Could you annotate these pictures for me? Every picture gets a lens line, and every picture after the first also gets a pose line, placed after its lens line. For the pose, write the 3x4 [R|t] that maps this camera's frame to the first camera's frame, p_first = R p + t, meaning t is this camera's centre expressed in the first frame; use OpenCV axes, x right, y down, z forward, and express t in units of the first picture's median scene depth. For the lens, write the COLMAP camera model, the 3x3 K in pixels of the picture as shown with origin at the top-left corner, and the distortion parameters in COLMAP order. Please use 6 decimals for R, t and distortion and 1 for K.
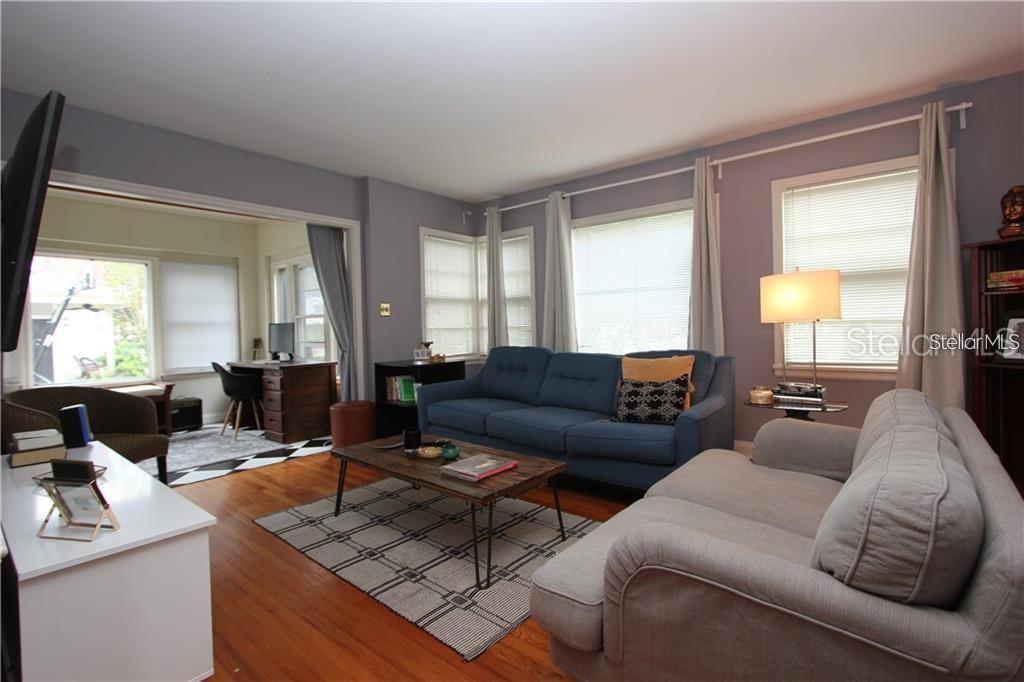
lens RADIAL K [[483.1, 0, 510.8], [0, 483.1, 336.9], [0, 0, 1]] dist [-0.010480, 0.000064]
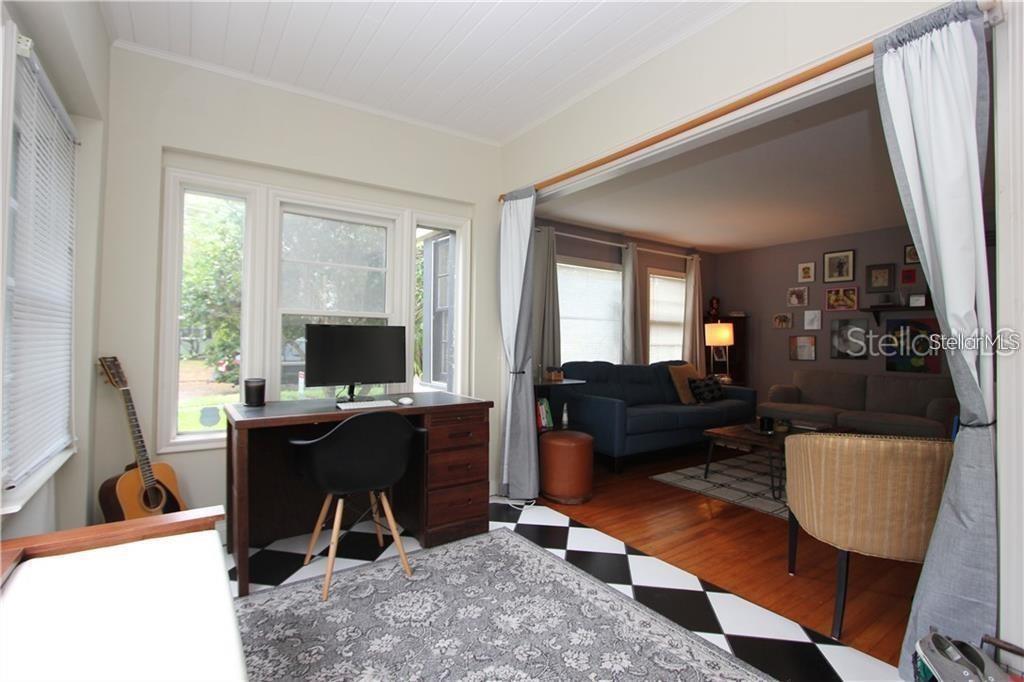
lens RADIAL K [[483.1, 0, 510.8], [0, 483.1, 336.9], [0, 0, 1]] dist [-0.010480, 0.000064]
pose [[0.255385, 0.037046, 0.966130, -1.123857], [0.005745, 0.999190, -0.039832, 0.007067], [-0.966822, 0.015723, 0.254965, 0.871681]]
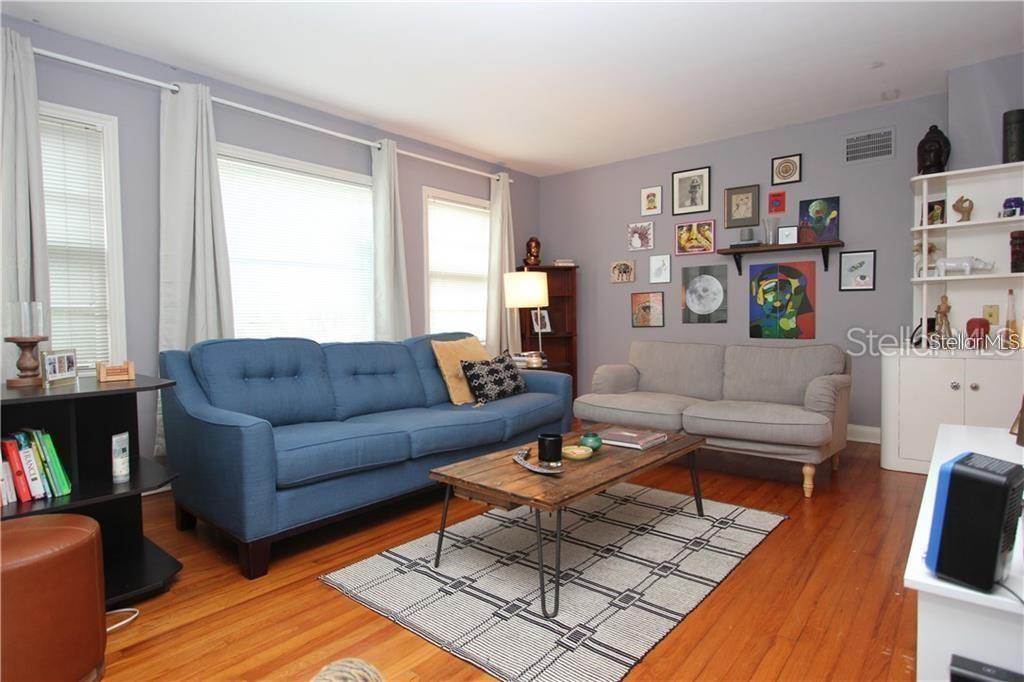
lens RADIAL K [[562.5, 0, 520.4], [0, 562.5, 336.3], [0, 0, 1]] dist [-0.003490, 0.000001]
pose [[-0.018287, -0.011634, 0.999765, -0.666619], [0.037635, 0.999216, 0.012316, 0.020678], [-0.999124, 0.037851, -0.017834, 0.676459]]
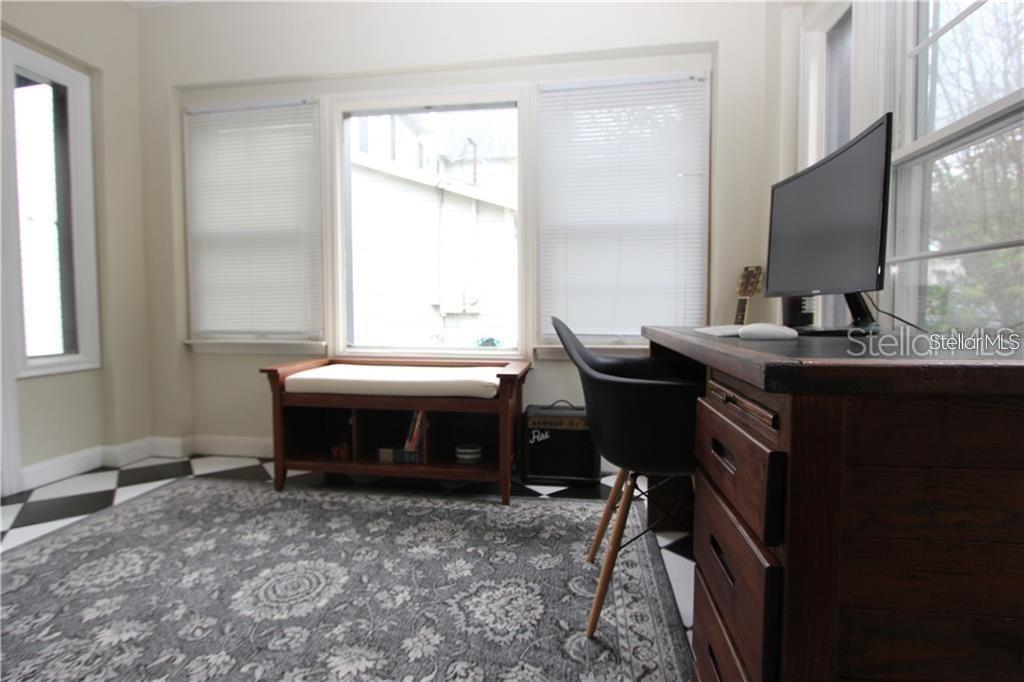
lens RADIAL K [[502.9, 0, 510.7], [0, 502.9, 330.9], [0, 0, 1]] dist [-0.003422, -0.000355]
pose [[0.510024, 0.055314, -0.858380, -0.421235], [-0.023631, 0.998455, 0.050300, 0.052366], [0.859836, -0.005370, 0.510543, 0.925780]]
